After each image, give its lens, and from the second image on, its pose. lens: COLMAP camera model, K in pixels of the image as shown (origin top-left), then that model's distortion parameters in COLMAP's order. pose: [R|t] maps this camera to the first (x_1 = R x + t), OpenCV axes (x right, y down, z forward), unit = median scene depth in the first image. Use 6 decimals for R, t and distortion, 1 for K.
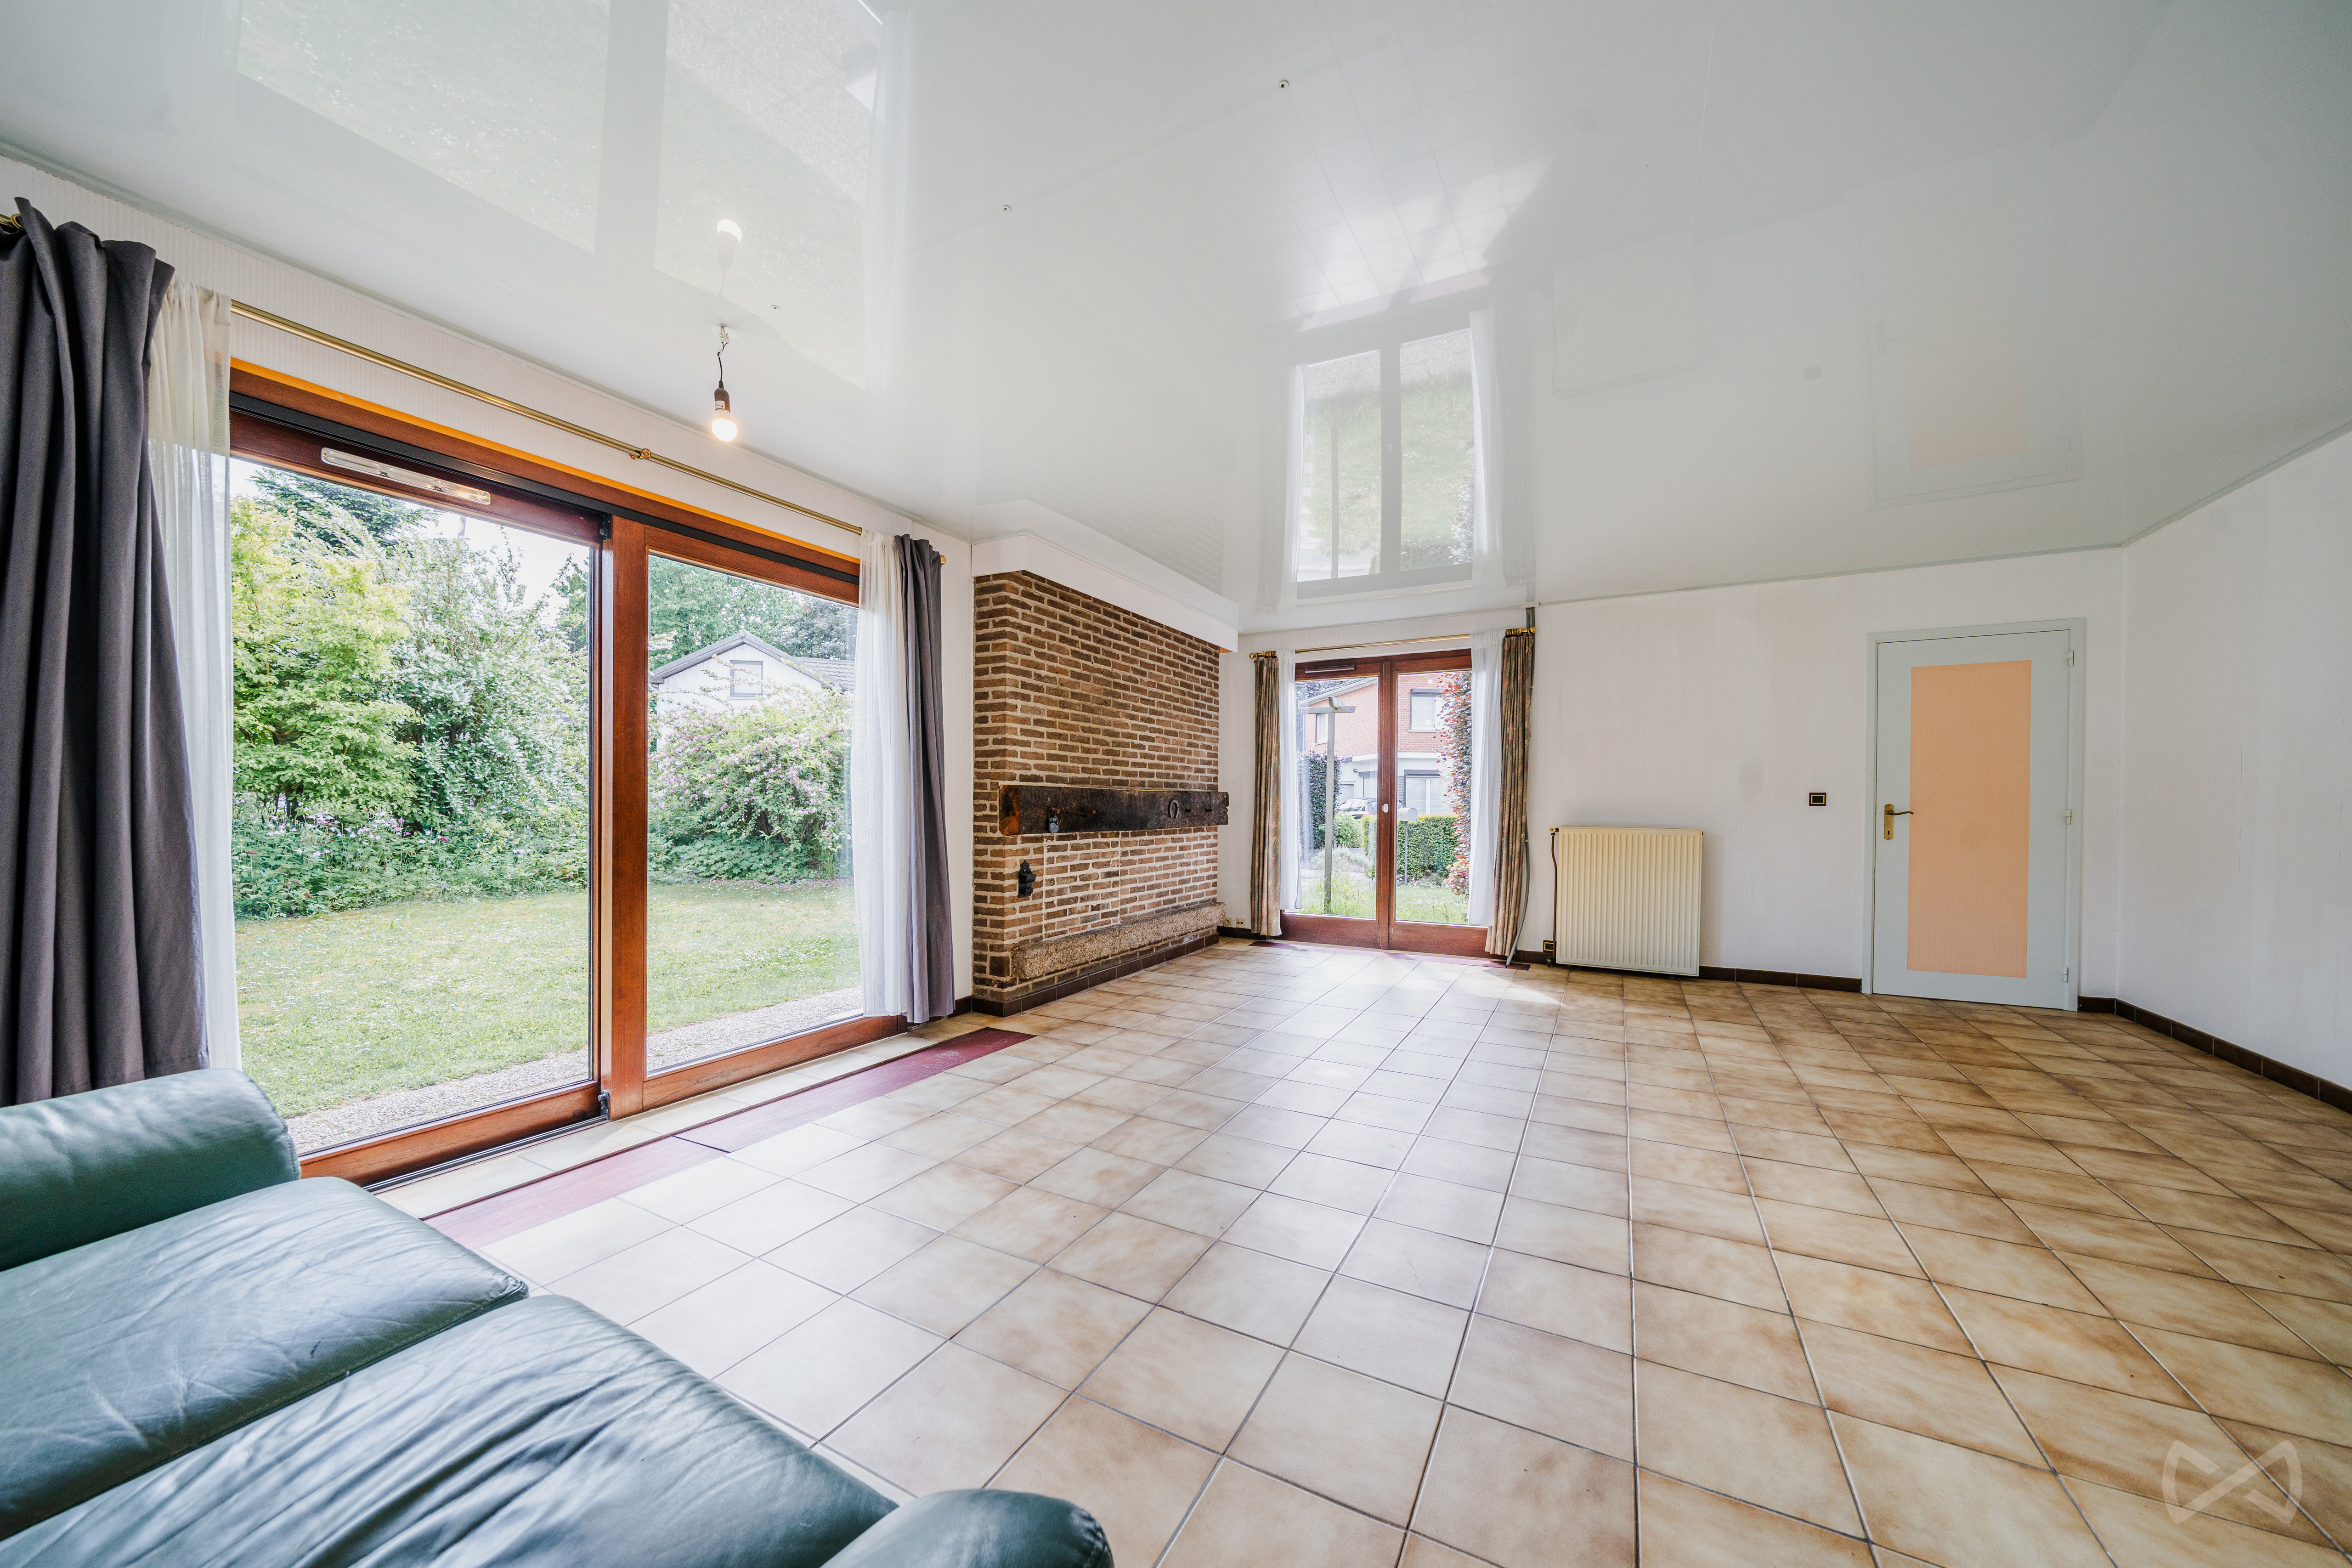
lens RADIAL K [[807.9, 0, 1170.5], [0, 807.9, 803.2], [0, 0, 1]] dist [-0.000767, -0.000126]
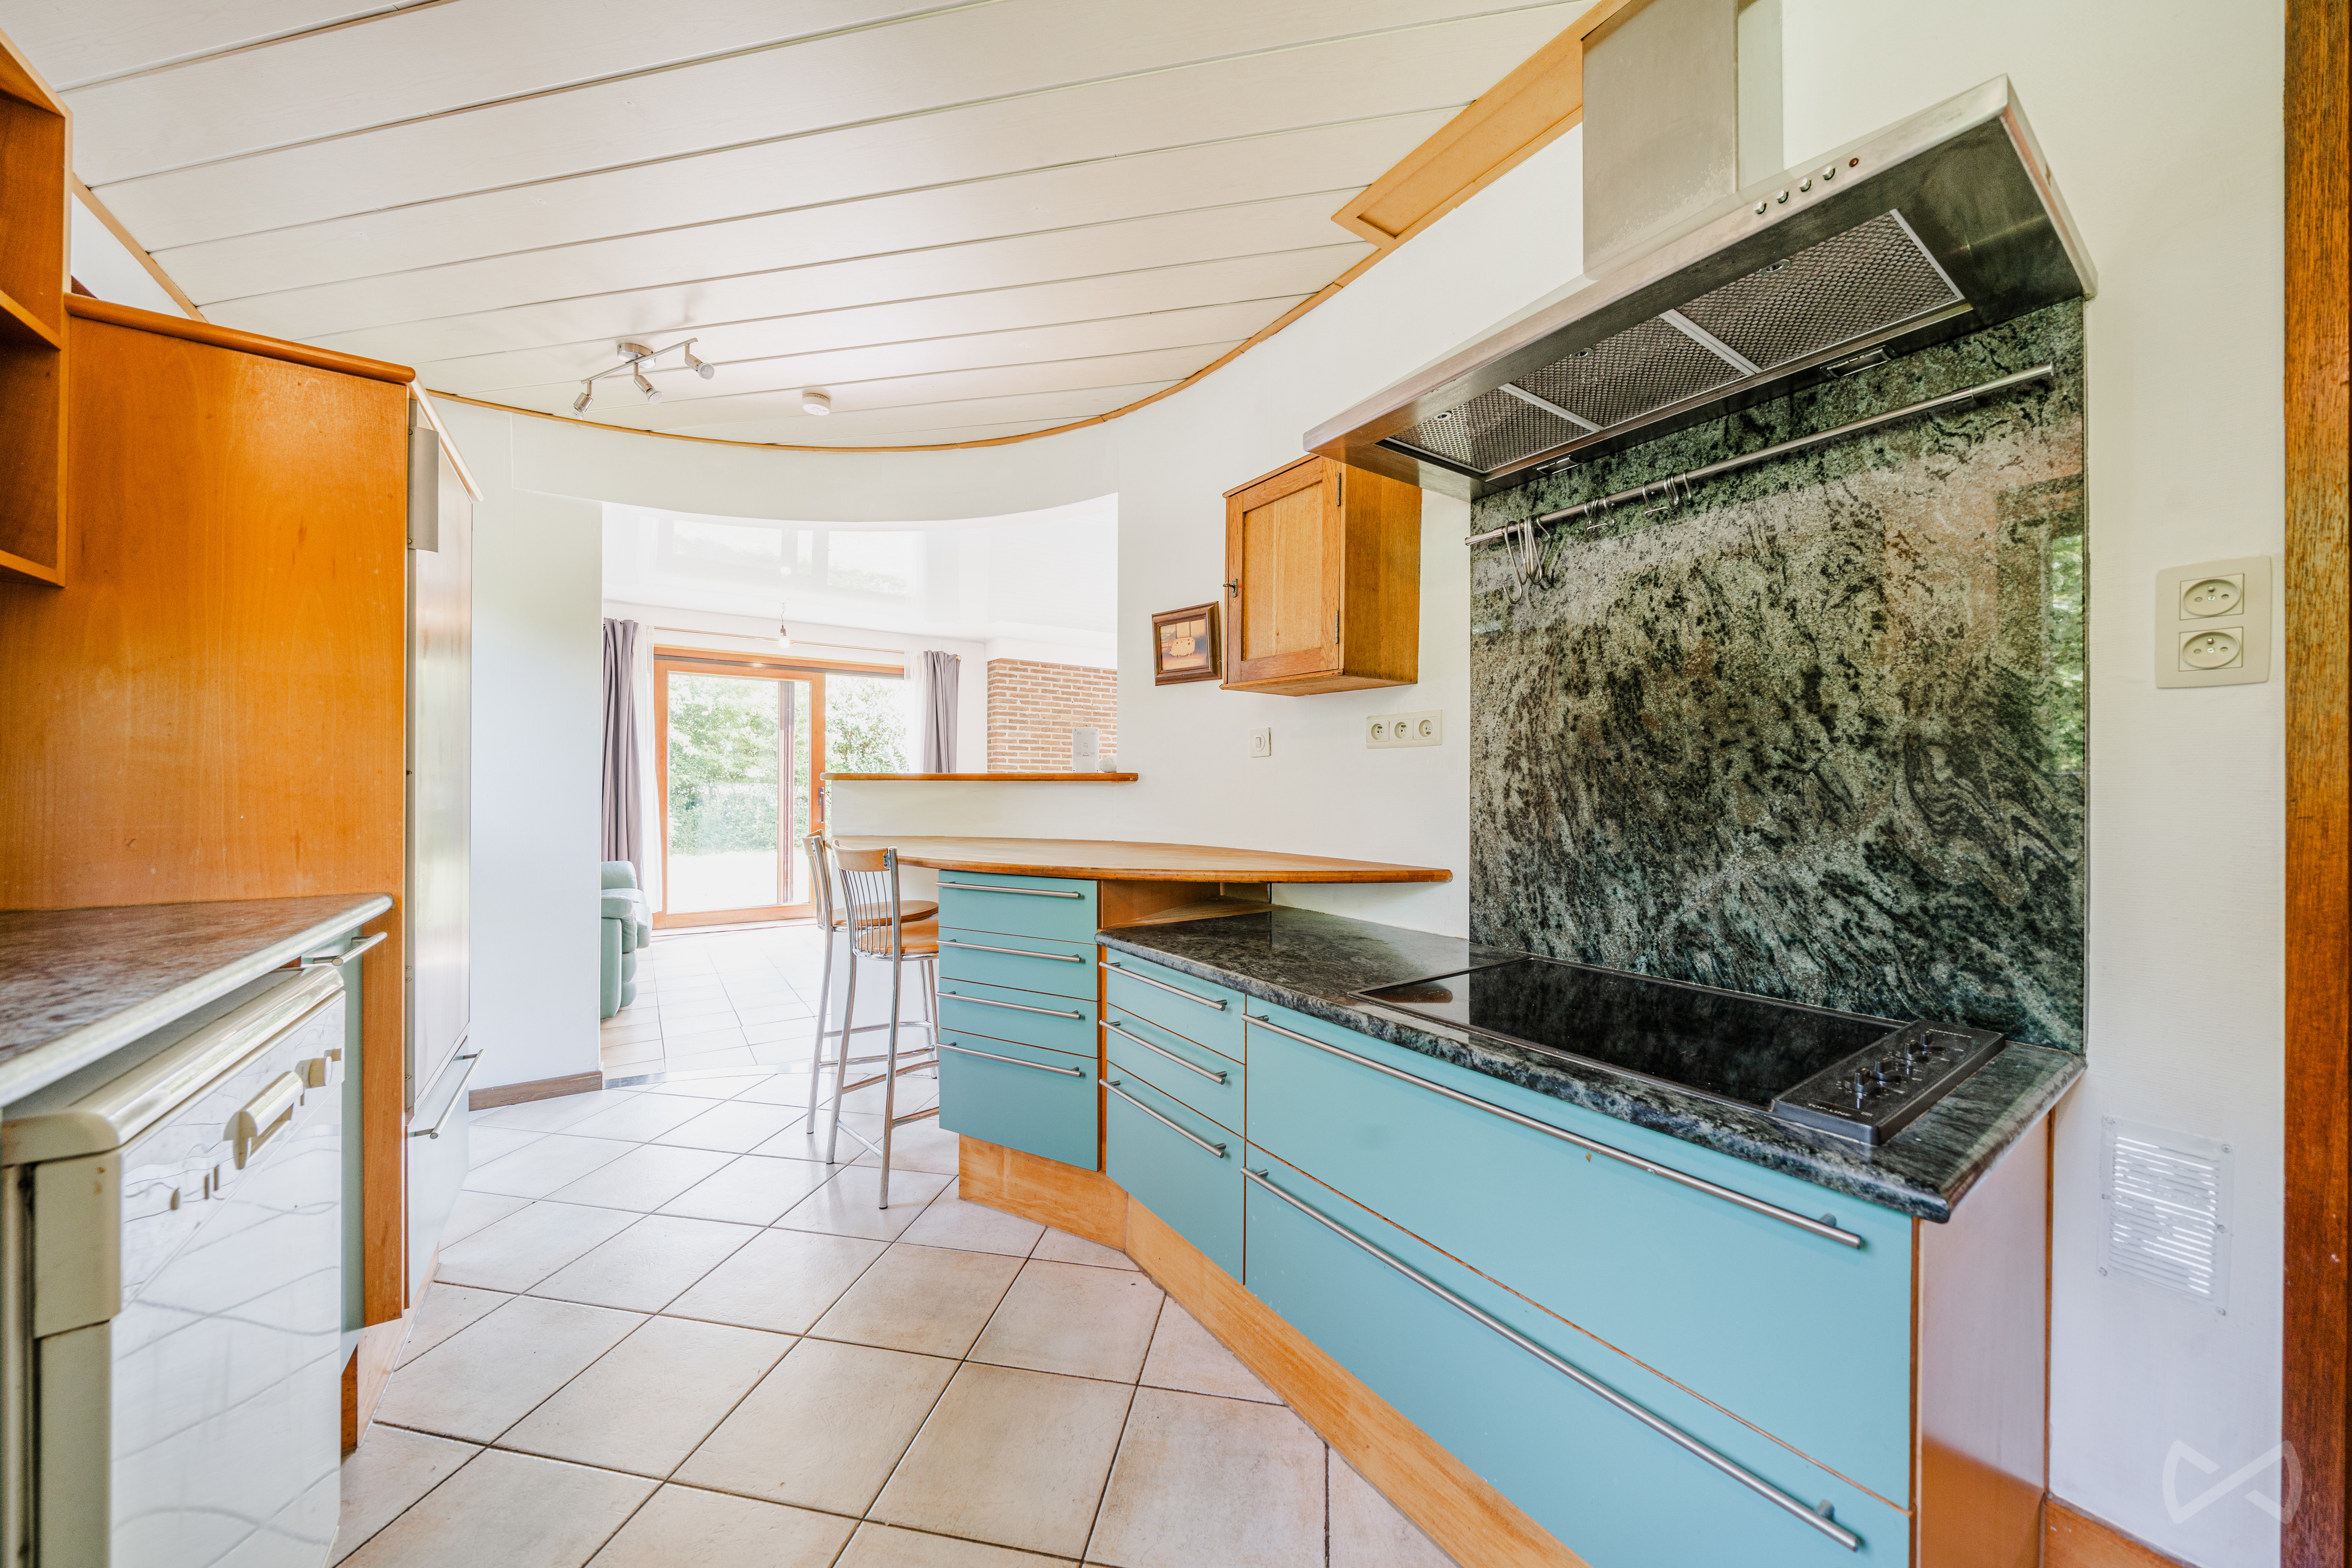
lens RADIAL K [[807.9, 0, 1200.0], [0, 807.9, 783.5], [0, 0, 1]] dist [-0.000767, -0.000126]
pose [[0.892794, -0.005299, -0.450434, 0.975068], [0.002397, 0.999973, -0.007014, 0.002743], [0.450459, 0.005182, 0.892782, -0.381001]]
